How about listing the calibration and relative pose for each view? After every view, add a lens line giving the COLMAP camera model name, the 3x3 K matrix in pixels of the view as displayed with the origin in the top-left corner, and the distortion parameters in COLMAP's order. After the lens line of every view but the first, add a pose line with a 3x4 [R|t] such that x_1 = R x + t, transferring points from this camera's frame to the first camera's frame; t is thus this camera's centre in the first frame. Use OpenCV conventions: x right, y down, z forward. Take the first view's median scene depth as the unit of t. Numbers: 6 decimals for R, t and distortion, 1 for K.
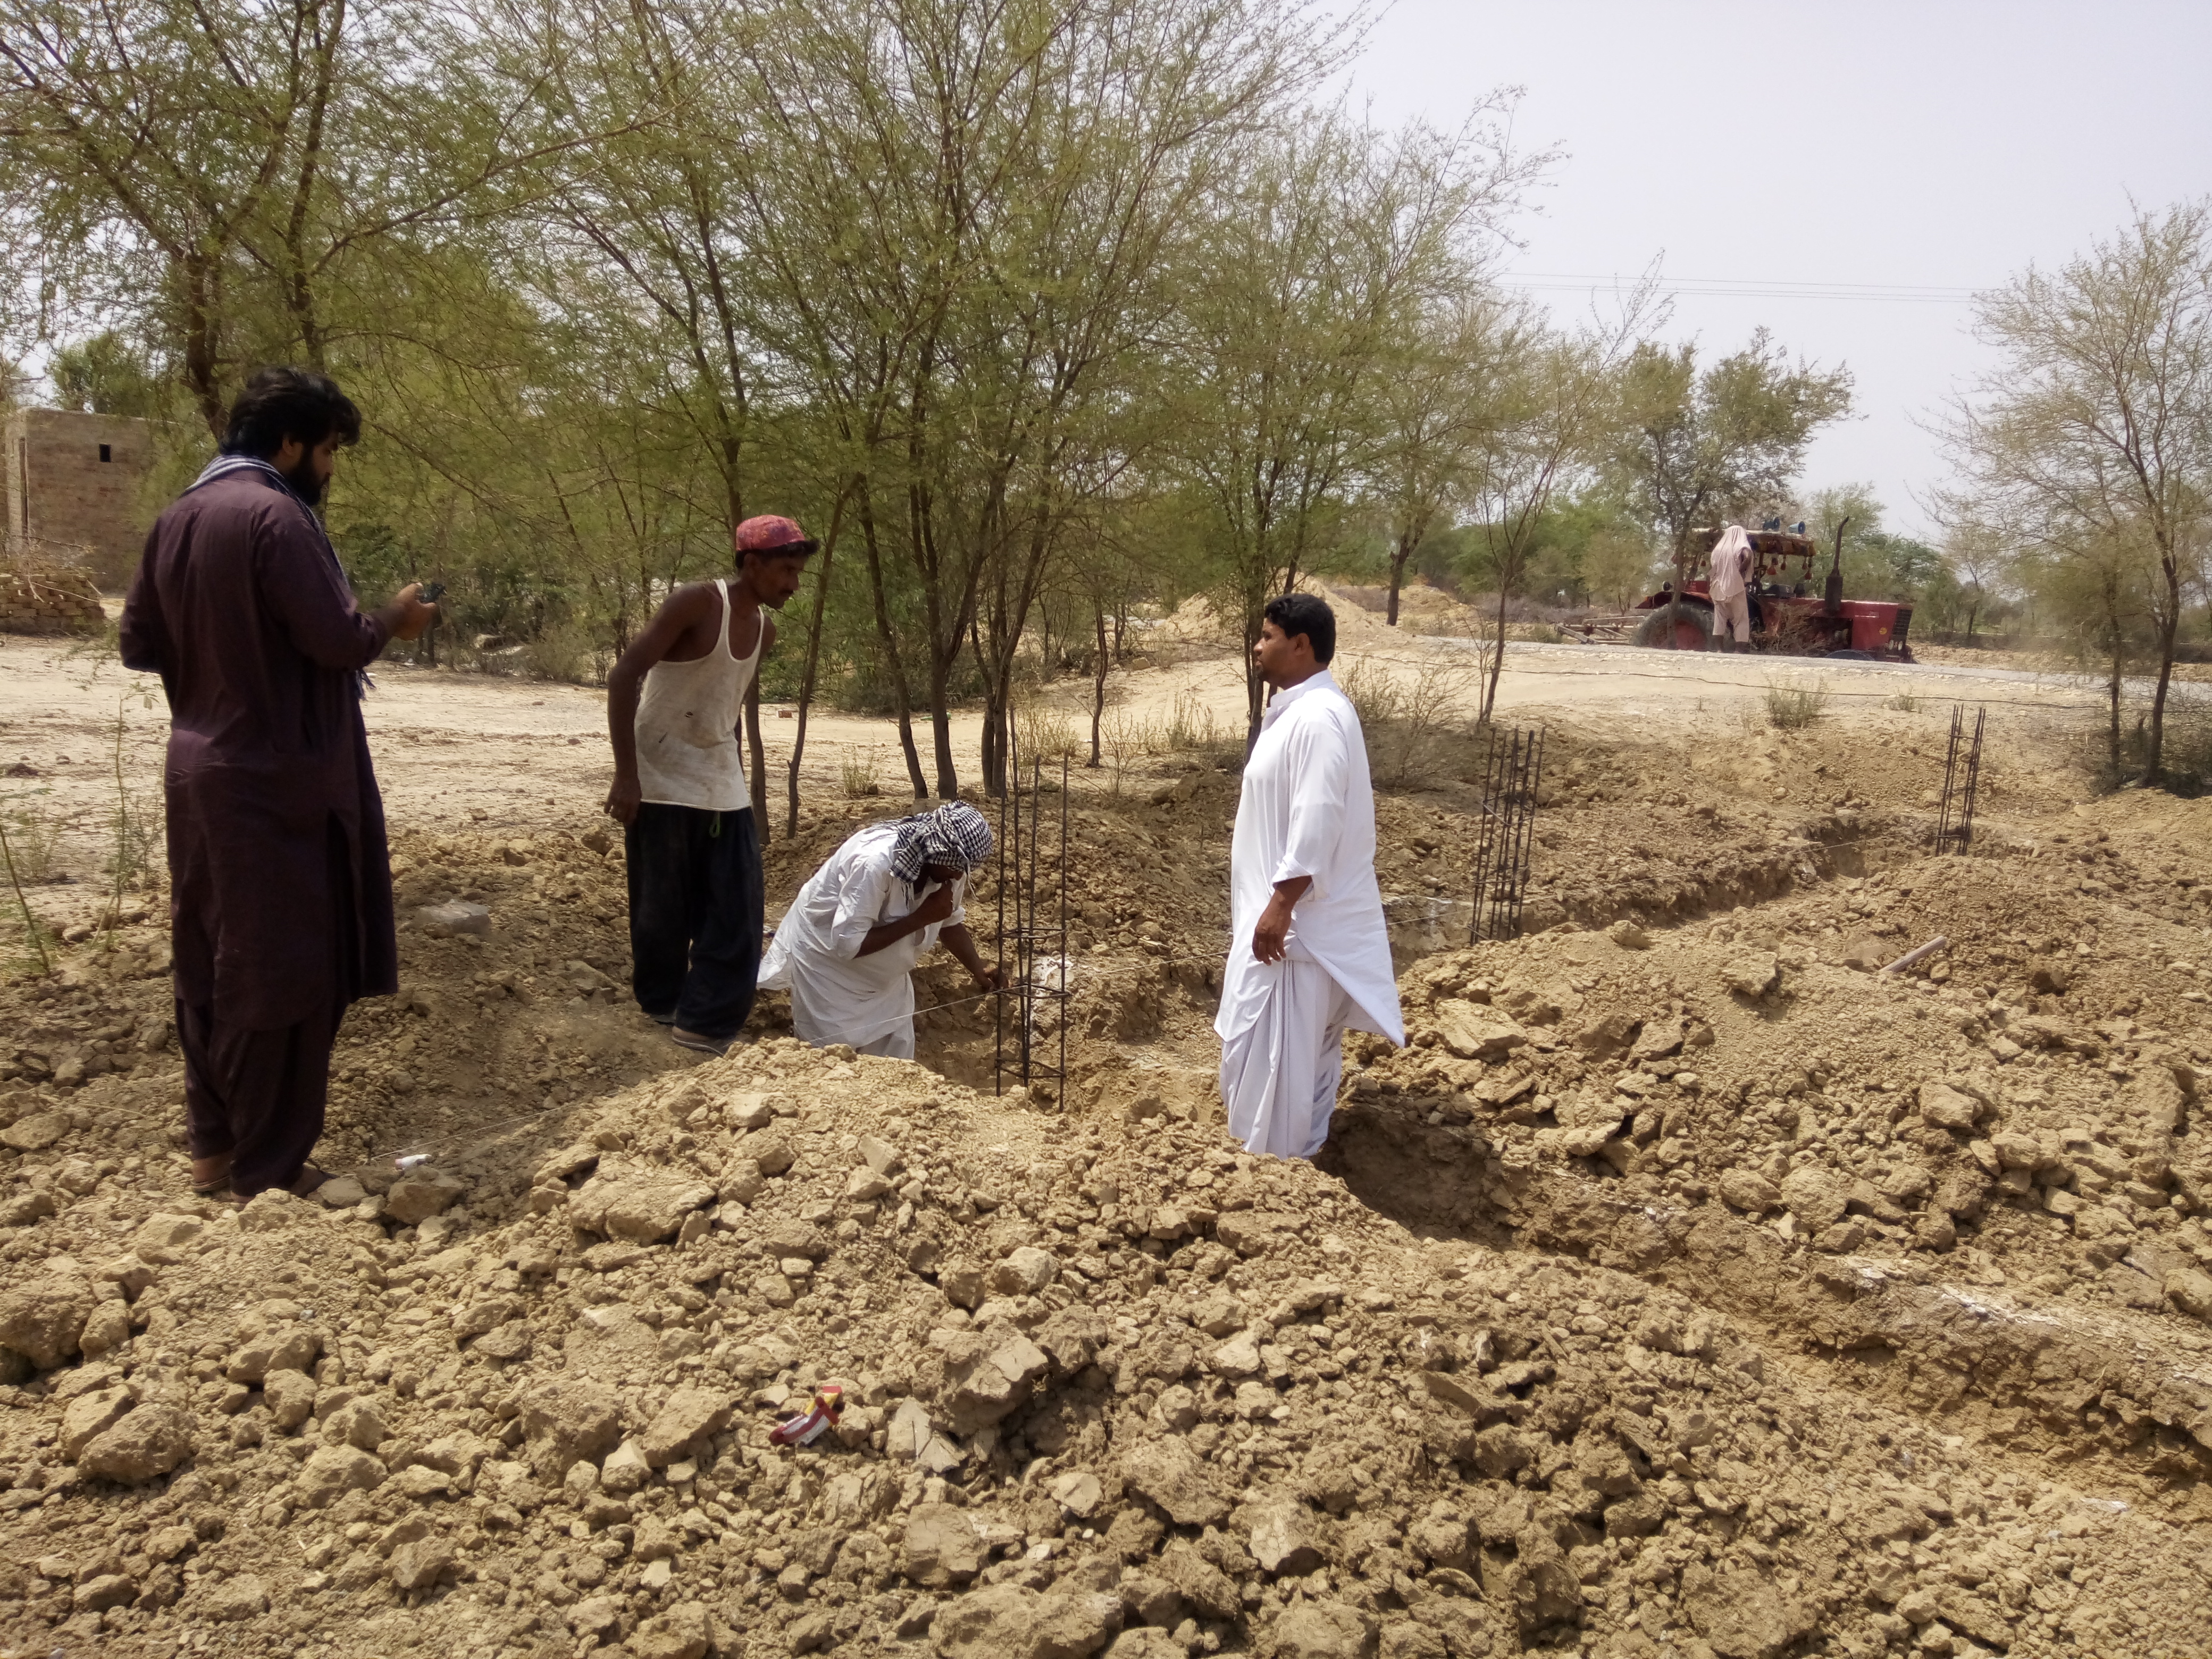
lens RADIAL K [[1585.7, 0, 1114.9], [0, 1585.7, 838.5], [0, 0, 1]] dist [-0.007575, -0.046363]
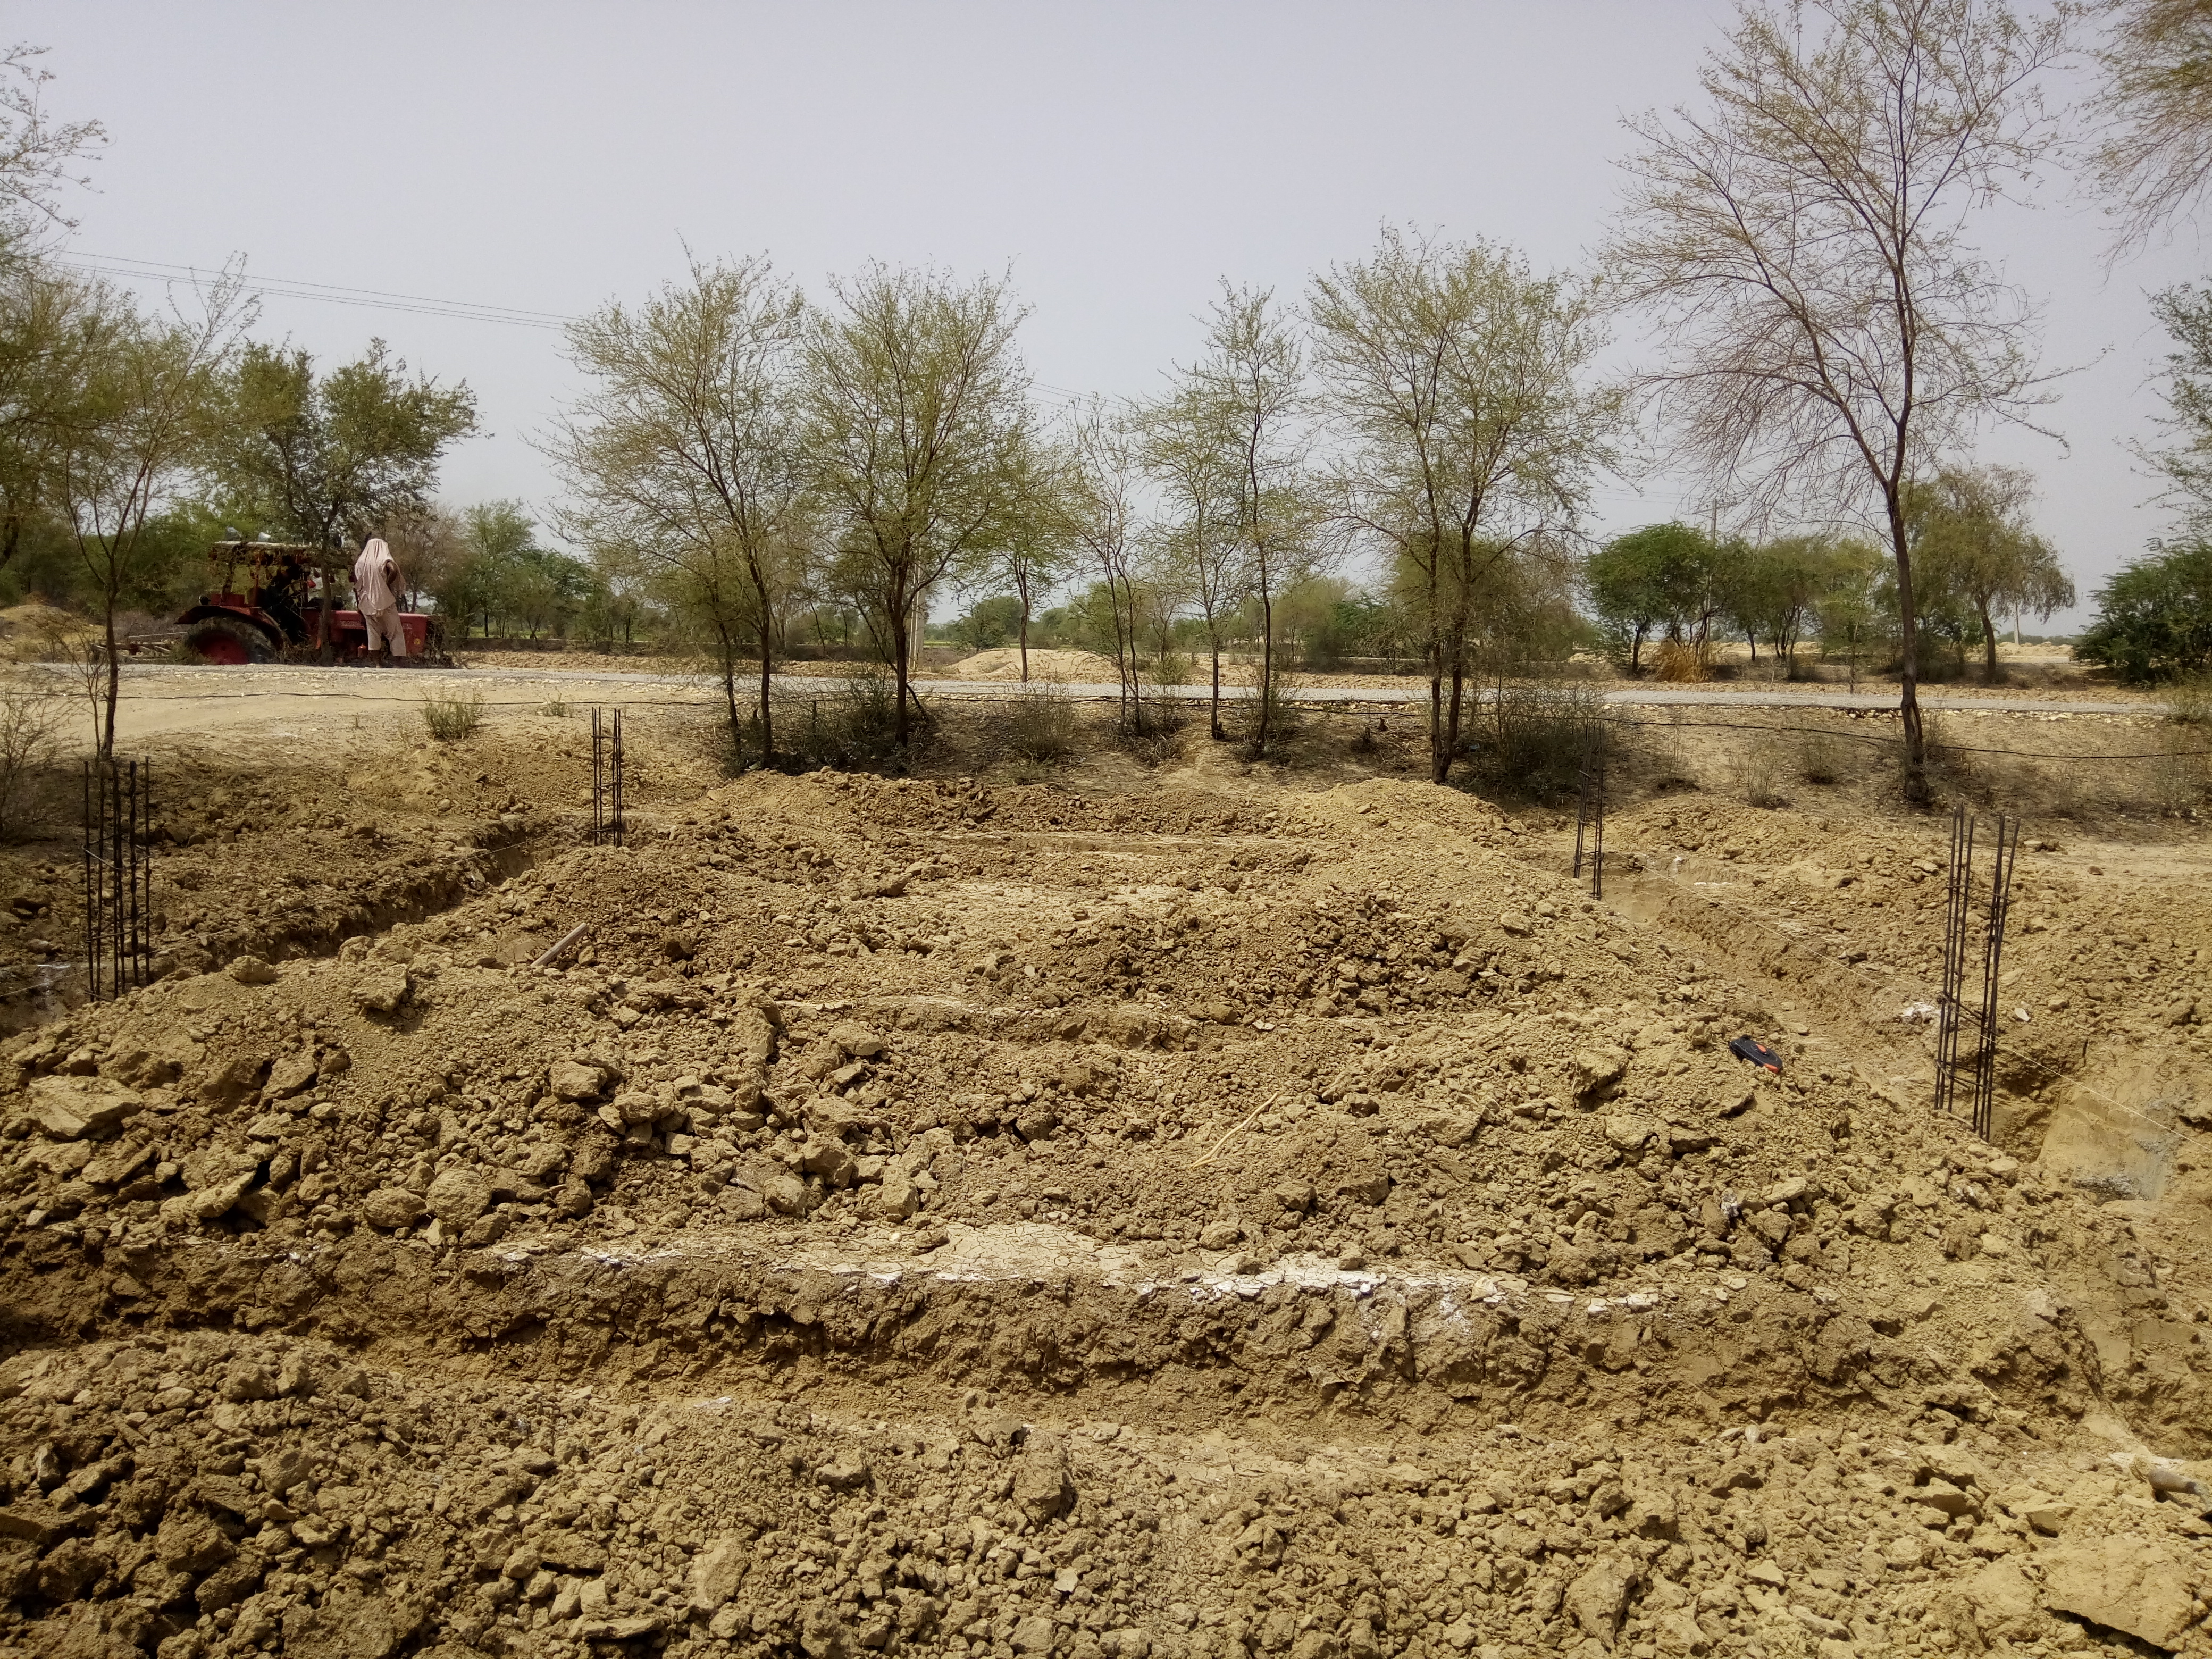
lens RADIAL K [[1585.7, 0, 1119.6], [0, 1585.7, 823.5], [0, 0, 1]] dist [-0.007575, -0.046363]
pose [[0.711323, -0.103056, 0.695269, 0.053809], [0.116076, 0.992834, 0.028406, 0.008119], [-0.693214, 0.060498, 0.718188, -0.028496]]
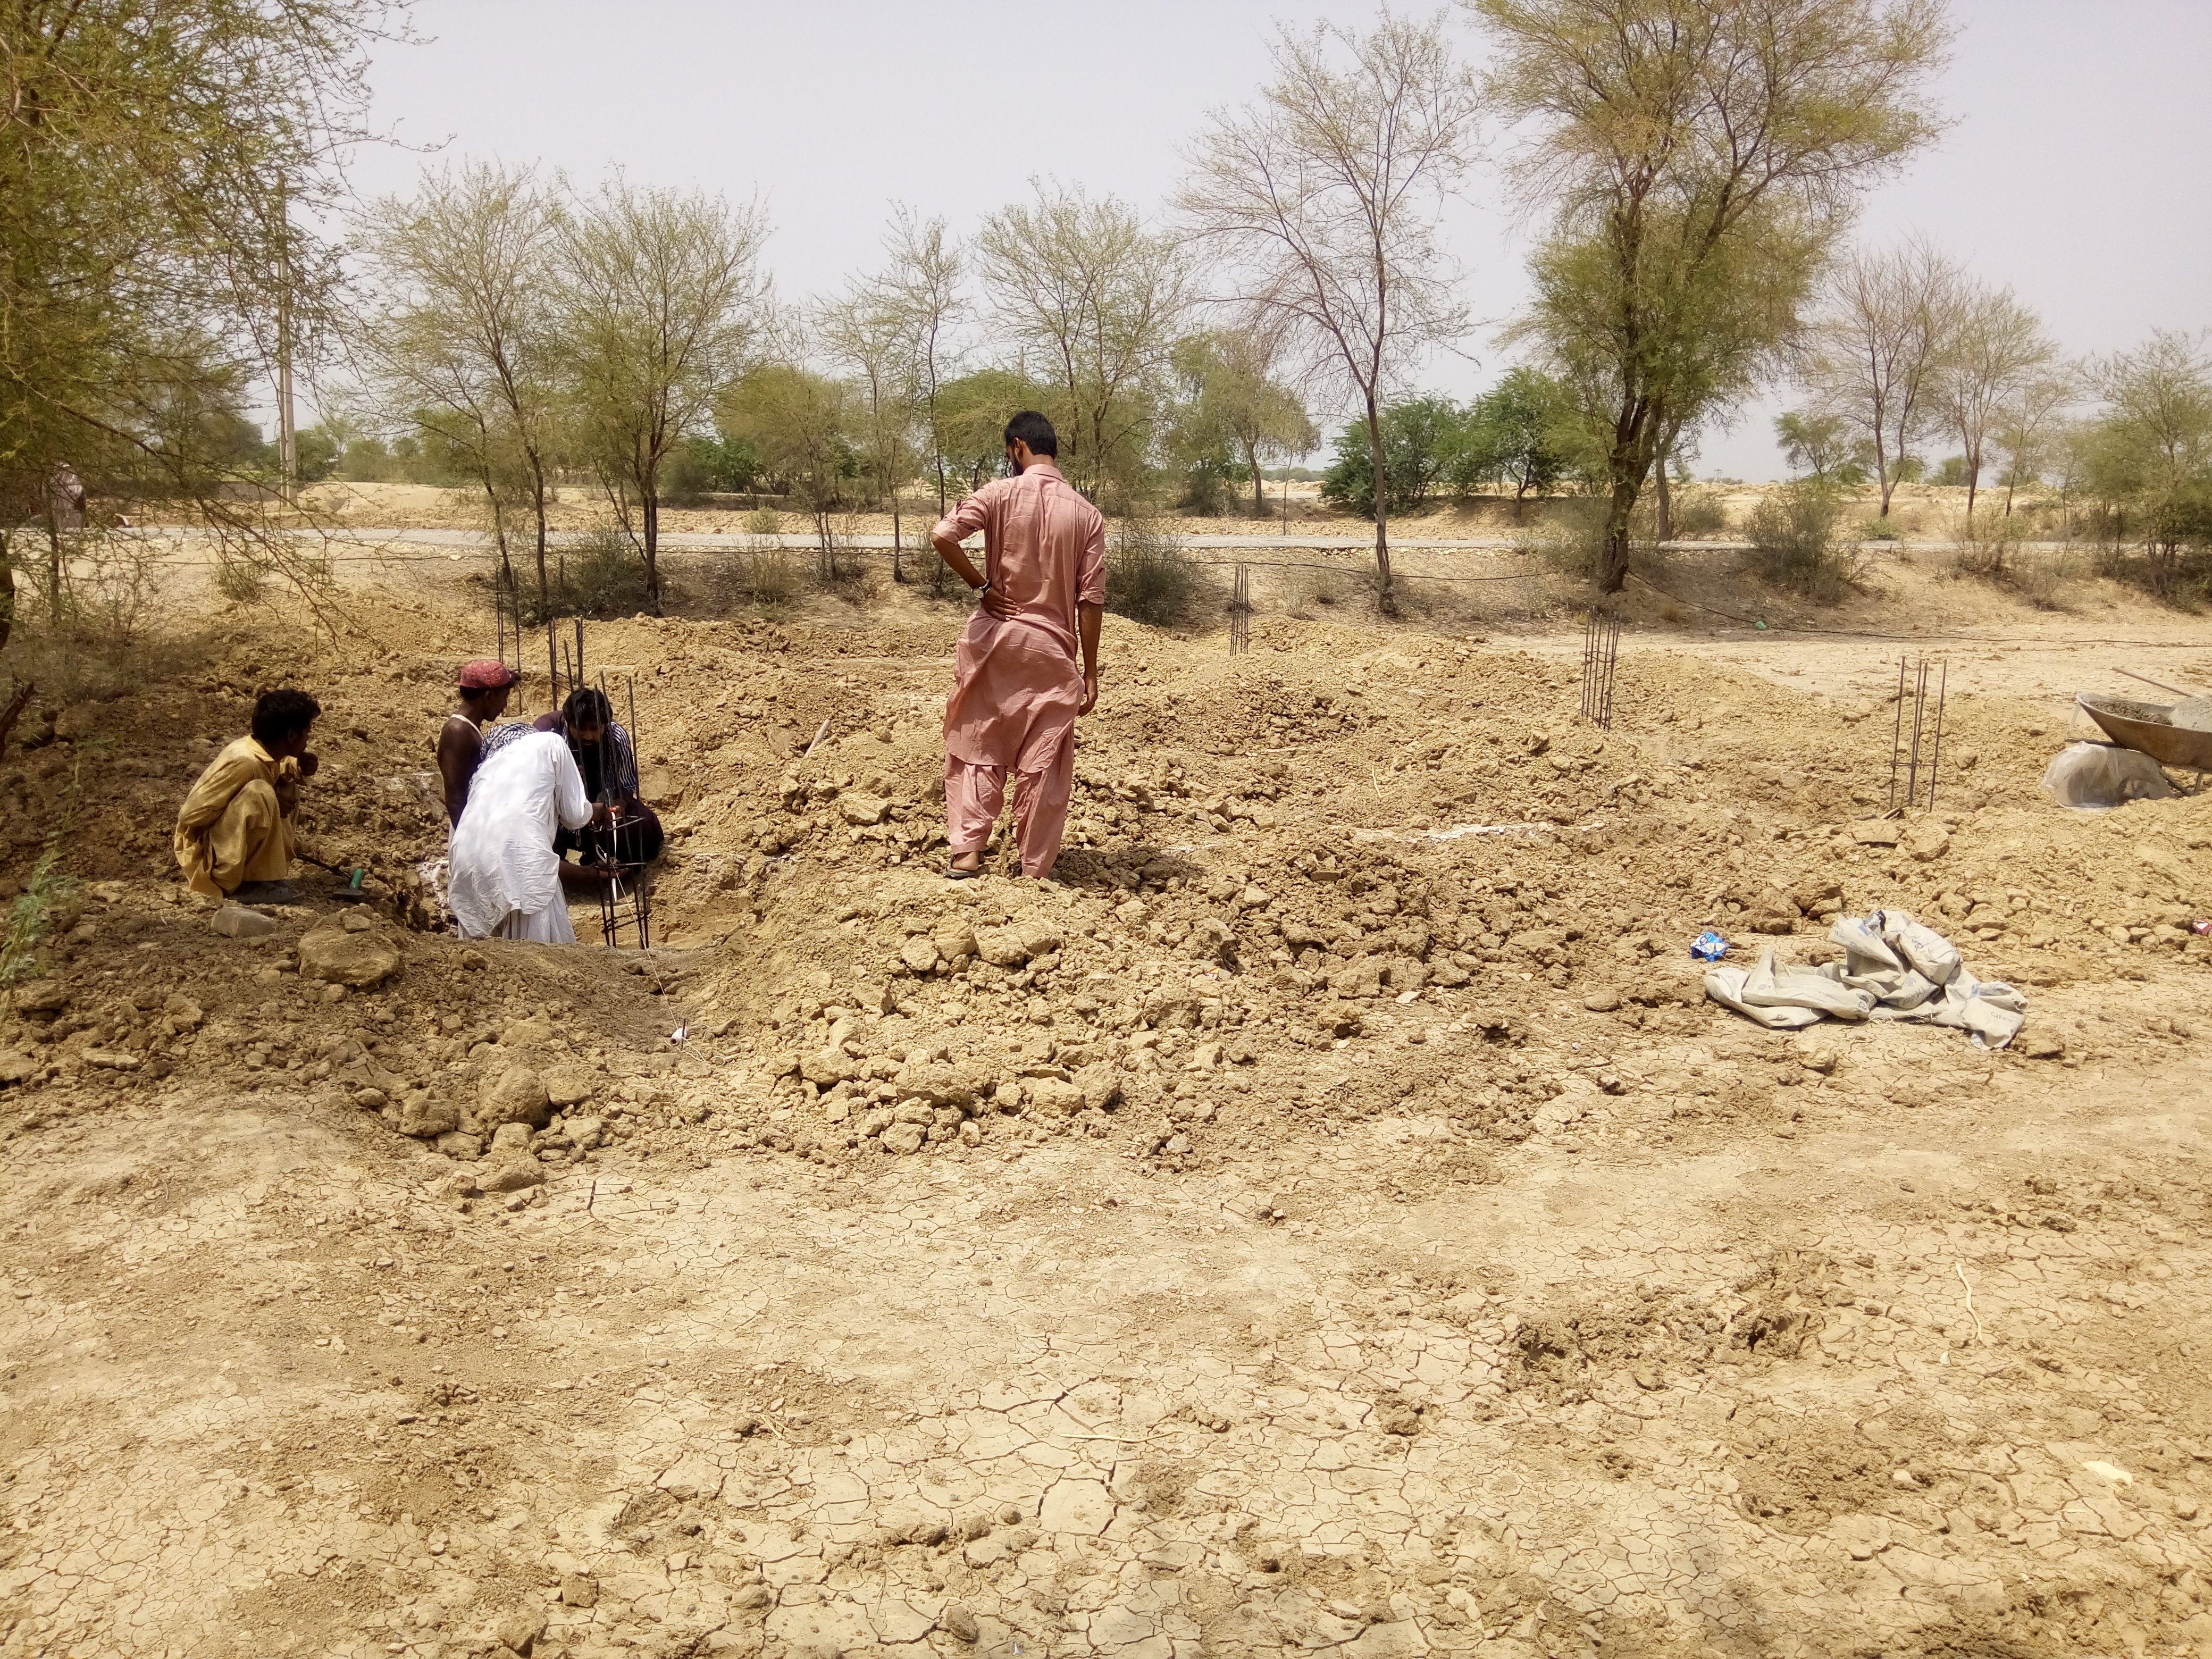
lens RADIAL K [[1585.7, 0, 1098.3], [0, 1585.7, 824.0], [0, 0, 1]] dist [-0.007575, -0.046363]
pose [[0.344863, -0.223220, 0.911725, -0.678349], [0.134404, 0.973046, 0.187395, -0.077531], [-0.928980, 0.057914, 0.365570, 0.137236]]
